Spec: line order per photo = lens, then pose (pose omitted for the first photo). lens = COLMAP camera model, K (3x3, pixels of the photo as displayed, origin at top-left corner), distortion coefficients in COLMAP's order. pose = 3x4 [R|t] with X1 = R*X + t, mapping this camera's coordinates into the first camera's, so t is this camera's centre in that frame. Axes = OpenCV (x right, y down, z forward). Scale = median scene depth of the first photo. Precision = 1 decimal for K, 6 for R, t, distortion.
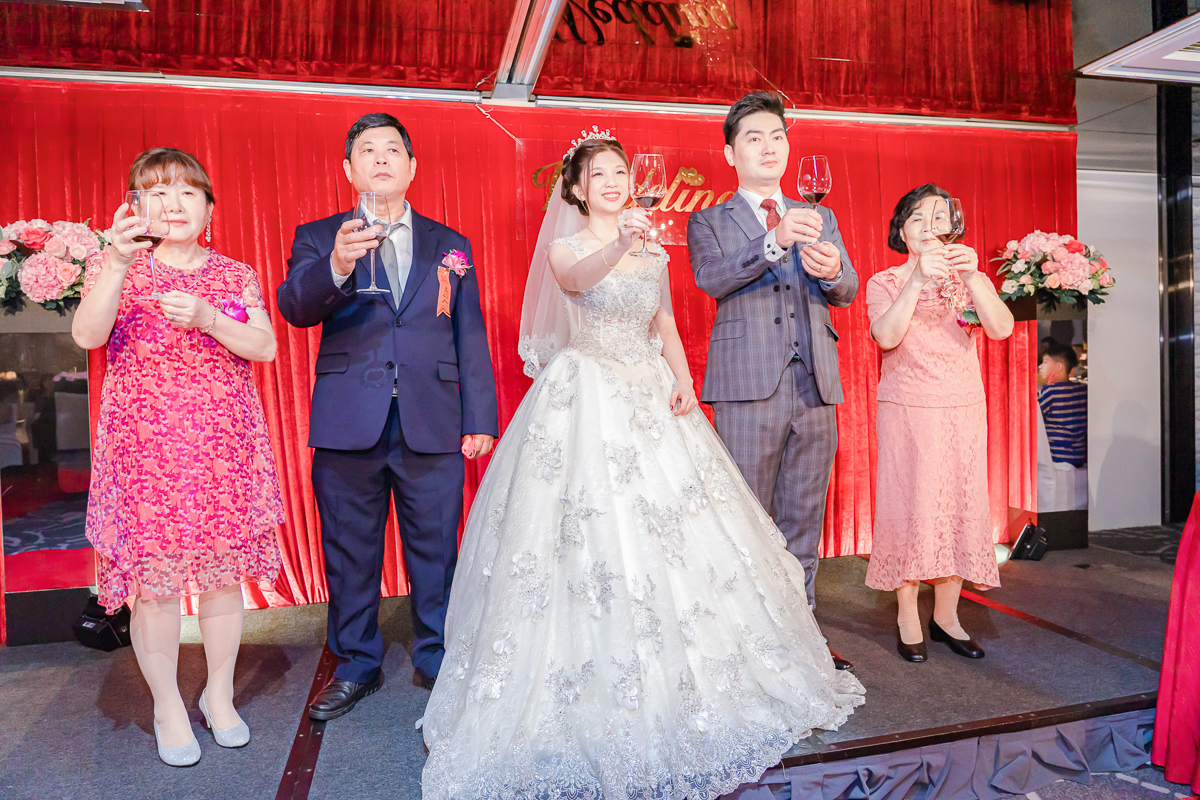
lens RADIAL K [[819.3, 0, 606.2], [0, 819.3, 417.5], [0, 0, 1]] dist [0.006933, 0.017038]
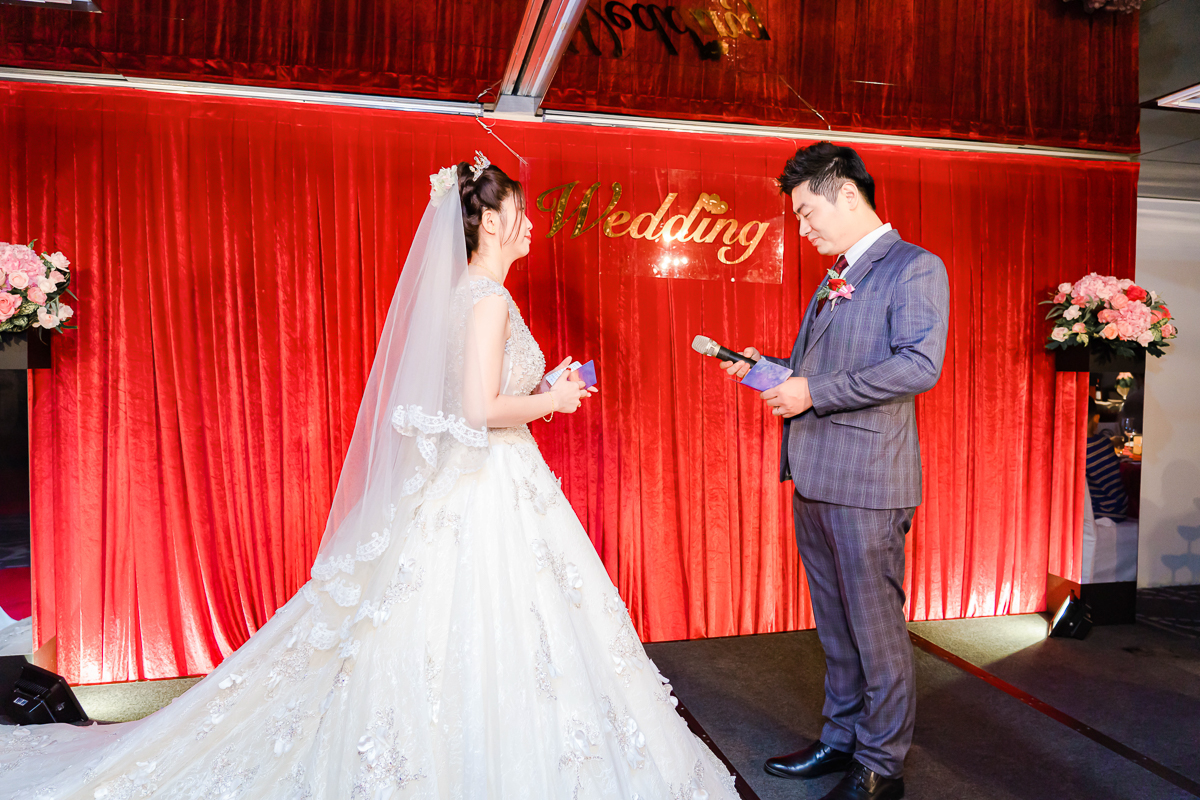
lens RADIAL K [[819.3, 0, 607.8], [0, 819.3, 407.7], [0, 0, 1]] dist [0.006933, 0.017038]
pose [[0.999474, 0.032202, -0.003755, -0.001630], [-0.032134, 0.999340, 0.016940, -0.079852], [0.004298, -0.016810, 0.999849, 0.092800]]
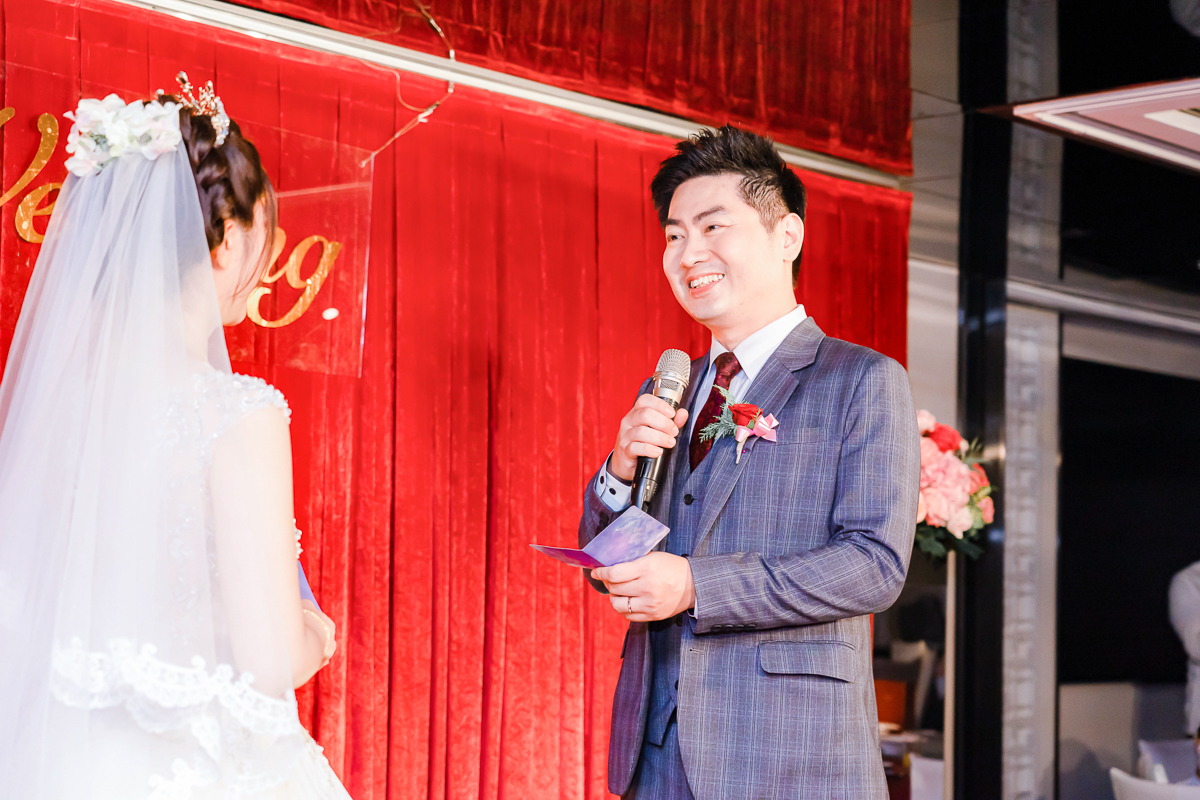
lens RADIAL K [[2274.2, 0, 601.1], [0, 2274.2, 403.3], [0, 0, 1]] dist [0.255025, 0.000000]
pose [[0.827413, 0.087477, 0.554740, -0.351813], [-0.023961, 0.992393, -0.120752, -0.061047], [-0.561083, 0.086619, 0.823215, 0.001817]]
